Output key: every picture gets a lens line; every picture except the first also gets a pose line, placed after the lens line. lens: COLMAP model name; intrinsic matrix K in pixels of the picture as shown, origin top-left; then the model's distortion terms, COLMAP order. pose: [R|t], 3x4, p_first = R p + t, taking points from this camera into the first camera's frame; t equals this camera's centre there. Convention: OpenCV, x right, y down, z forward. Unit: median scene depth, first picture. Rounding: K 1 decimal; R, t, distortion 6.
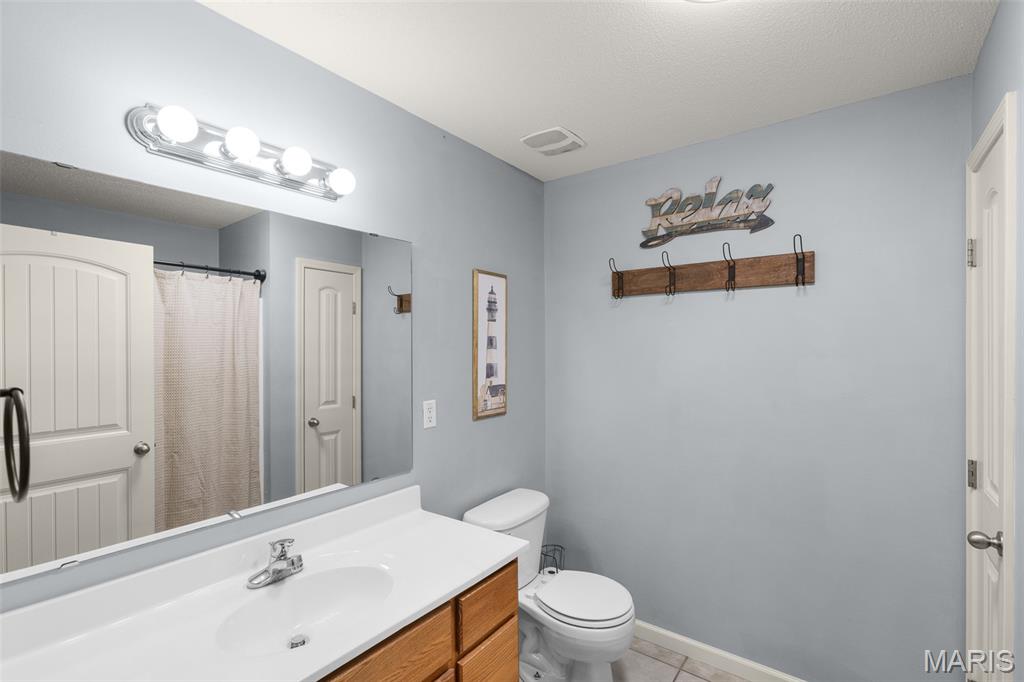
lens RADIAL K [[464.6, 0, 503.9], [0, 464.6, 348.9], [0, 0, 1]] dist [-0.032011, 0.016994]
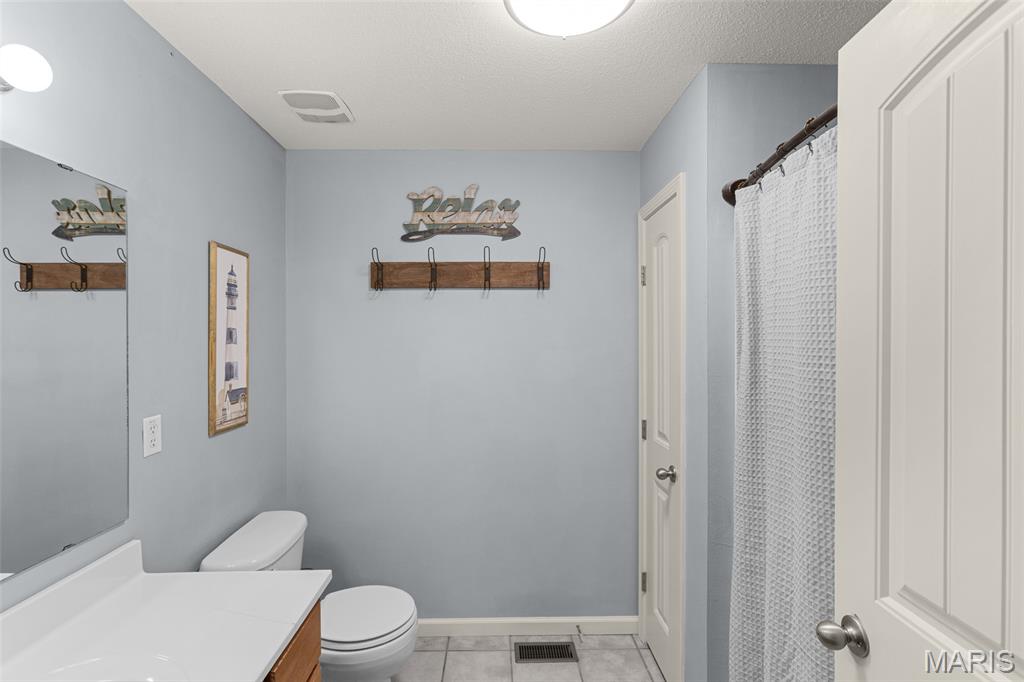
lens RADIAL K [[465.4, 0, 502.1], [0, 465.4, 341.8], [0, 0, 1]] dist [-0.025996, 0.017237]
pose [[0.784715, -0.002811, 0.619850, -0.160187], [0.003287, 0.999995, 0.000373, -0.002423], [-0.619848, 0.001745, 0.784720, 0.096061]]
